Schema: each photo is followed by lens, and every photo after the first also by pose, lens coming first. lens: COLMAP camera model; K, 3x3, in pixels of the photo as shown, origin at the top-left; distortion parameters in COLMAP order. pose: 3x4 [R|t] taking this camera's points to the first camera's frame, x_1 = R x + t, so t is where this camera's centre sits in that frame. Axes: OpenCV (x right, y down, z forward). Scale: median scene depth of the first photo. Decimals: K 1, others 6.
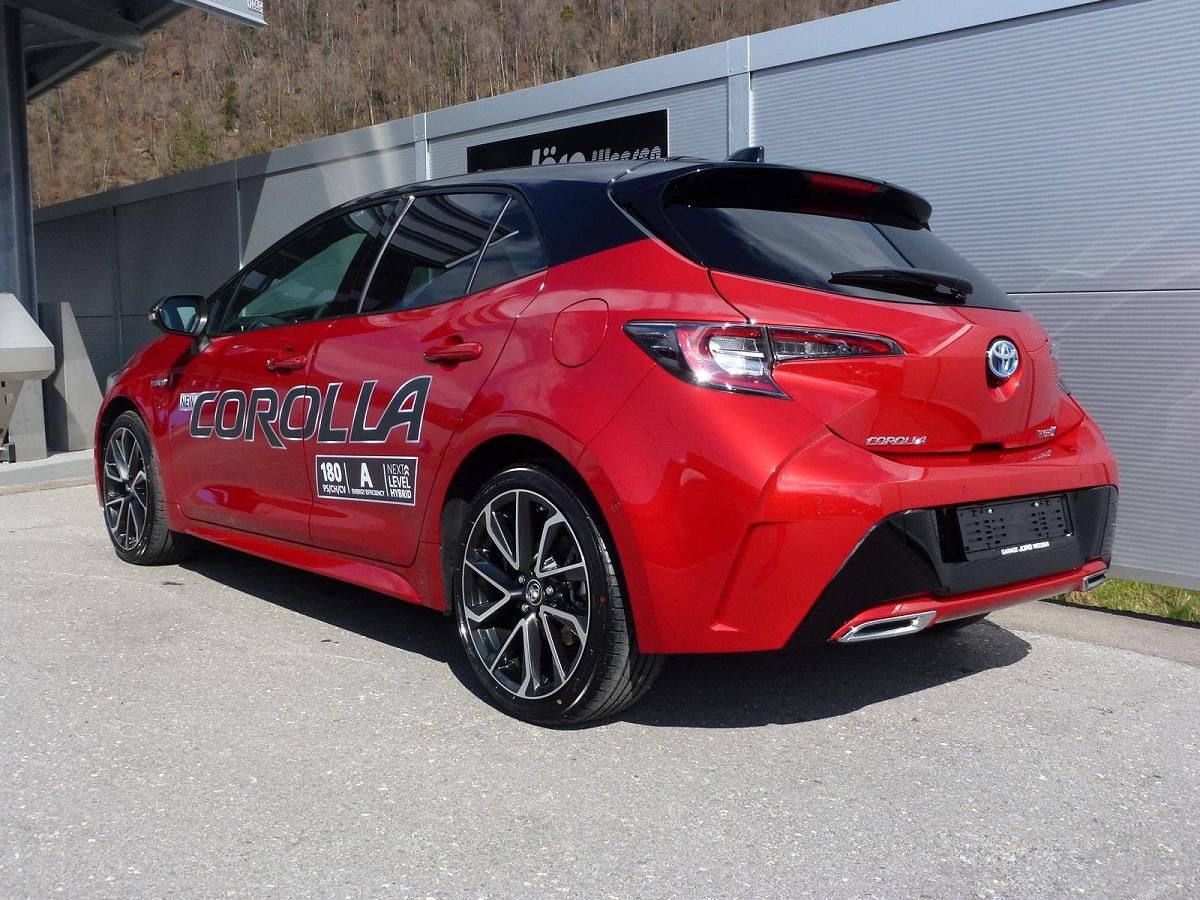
lens RADIAL K [[1178.2, 0, 600.0], [0, 1178.2, 450.0], [0, 0, 1]] dist [-0.042009, -0.001022]
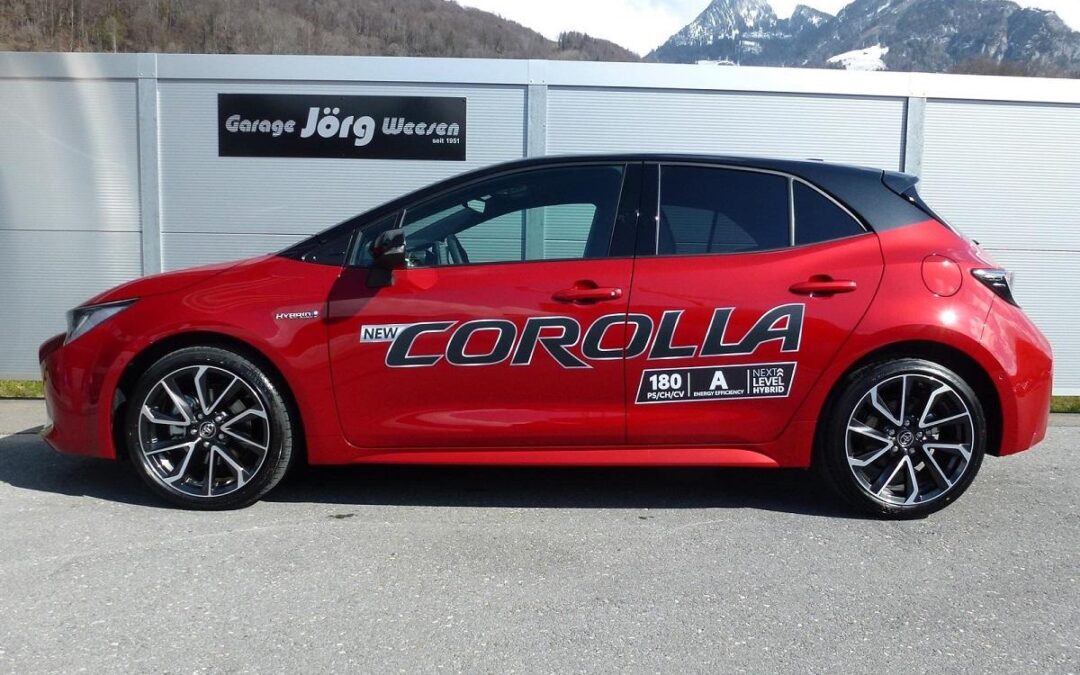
lens RADIAL K [[778.6, 0, 540.0], [0, 778.6, 337.5], [0, 0, 1]] dist [-0.044612, -0.002166]
pose [[0.657646, -0.068543, 0.750202, -0.976255], [0.057867, 0.997506, 0.040411, -0.072459], [-0.751101, 0.016836, 0.659973, 0.577922]]
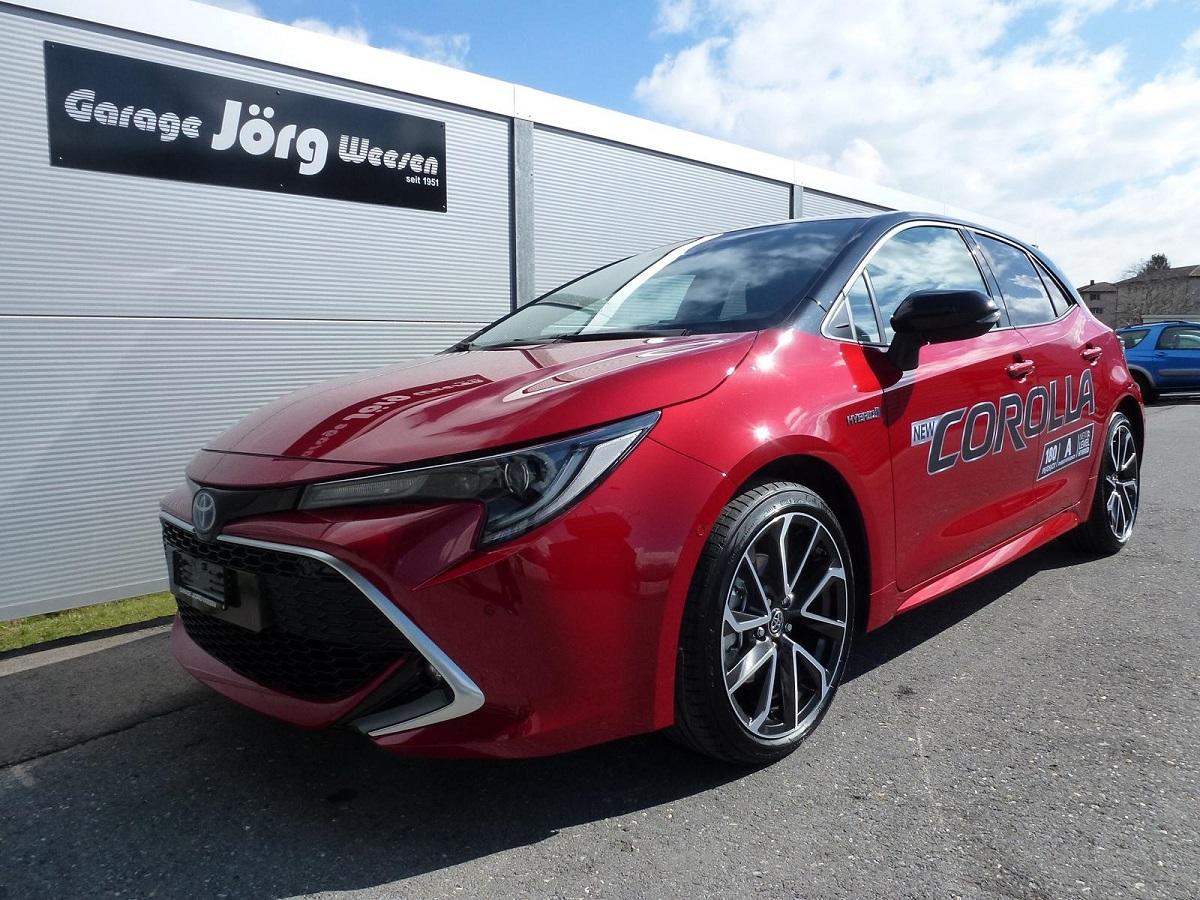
lens RADIAL K [[876.9, 0, 600.0], [0, 876.9, 450.0], [0, 0, 1]] dist [-0.080982, 0.049858]
pose [[-0.066033, -0.103143, 0.992472, -1.141074], [0.122543, 0.986275, 0.110652, -0.149577], [-0.990264, 0.128927, -0.052487, 1.586546]]
